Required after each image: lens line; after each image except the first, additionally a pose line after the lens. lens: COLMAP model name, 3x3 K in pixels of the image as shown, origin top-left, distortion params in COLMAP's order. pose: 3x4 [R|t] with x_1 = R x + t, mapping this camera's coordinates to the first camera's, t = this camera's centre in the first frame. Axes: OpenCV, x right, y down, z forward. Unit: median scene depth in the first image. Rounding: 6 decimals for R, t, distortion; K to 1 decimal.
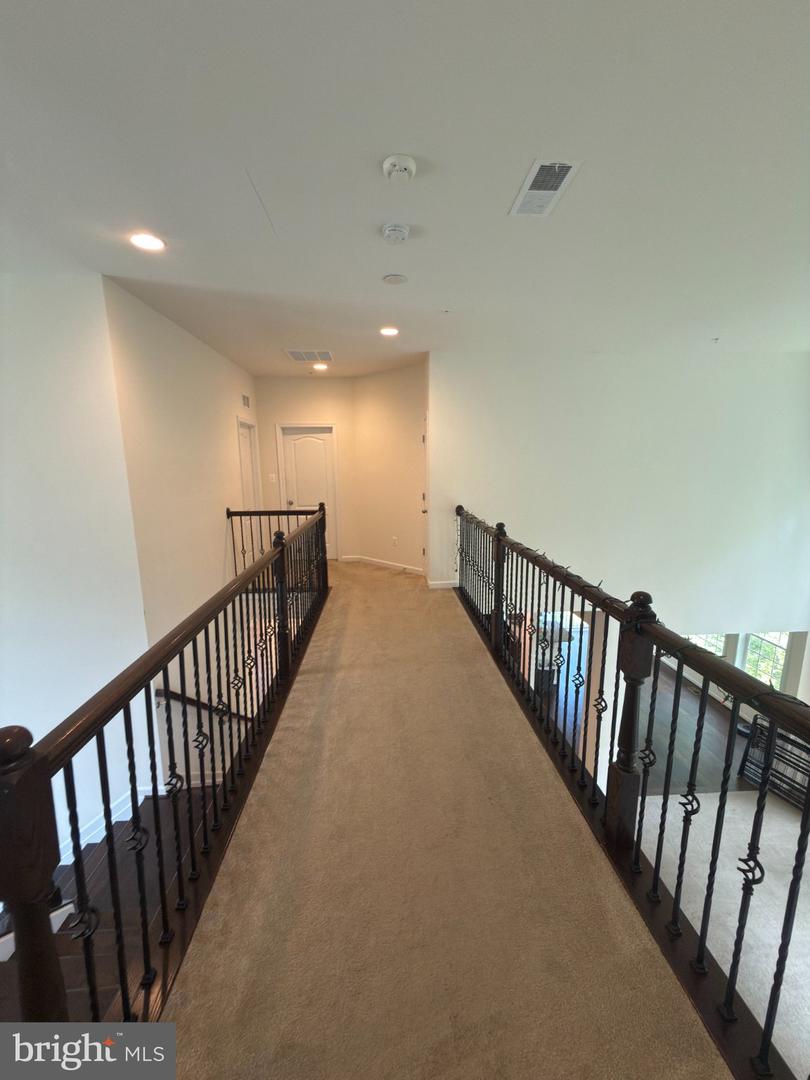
lens RADIAL K [[429.2, 0, 404.5], [0, 429.2, 548.7], [0, 0, 1]] dist [-0.002193, 0.000112]
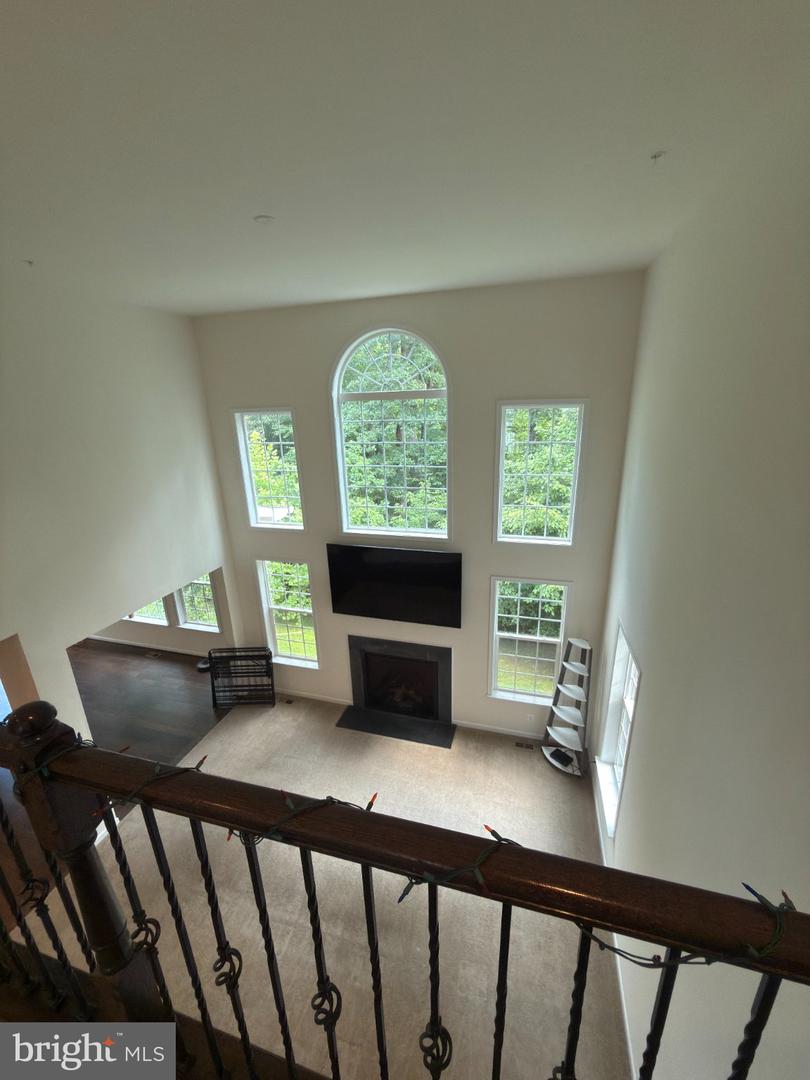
lens RADIAL K [[429.2, 0, 404.5], [0, 429.2, 542.9], [0, 0, 1]] dist [-0.002193, 0.000112]
pose [[0.332268, -0.287087, 0.898431, 0.080539], [0.203112, 0.951981, 0.229082, -0.030760], [-0.921056, 0.106365, 0.374623, 0.099398]]
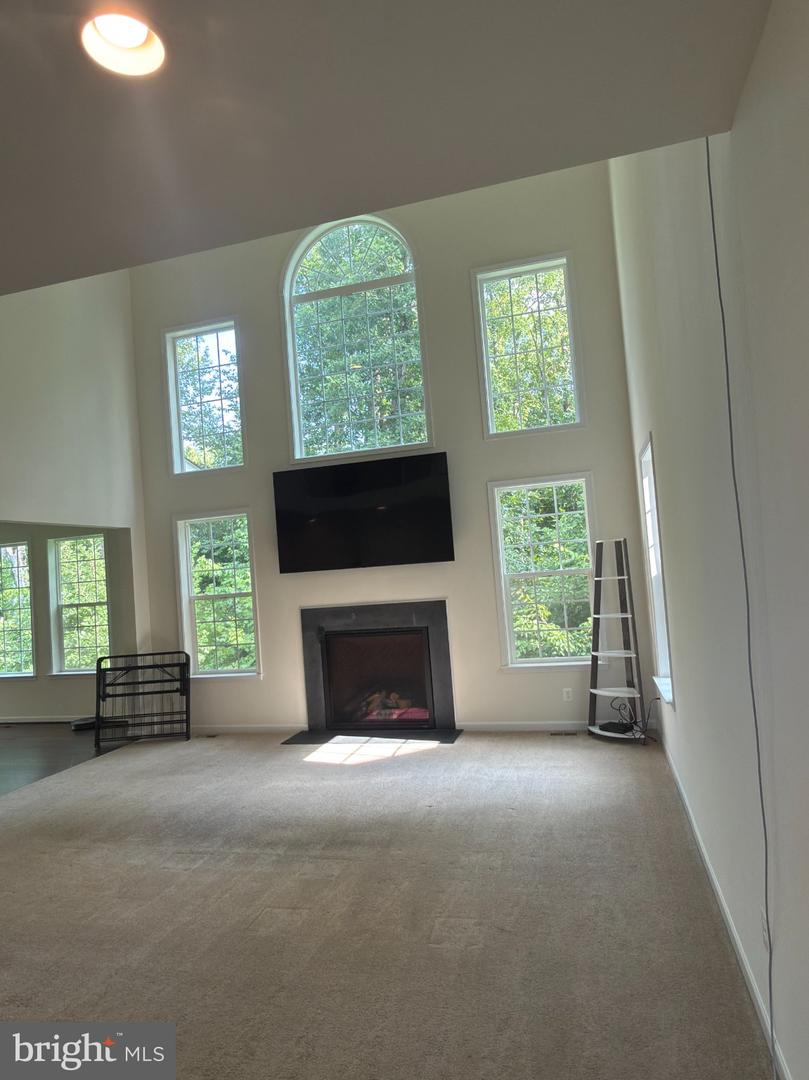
lens RADIAL K [[665.3, 0, 405.9], [0, 665.3, 541.1], [0, 0, 1]] dist [-0.009054, -0.000600]
pose [[0.313611, 0.019804, 0.949345, -0.139588], [0.245949, 0.963969, -0.101358, 0.477912], [-0.917146, 0.265278, 0.297441, 0.103675]]
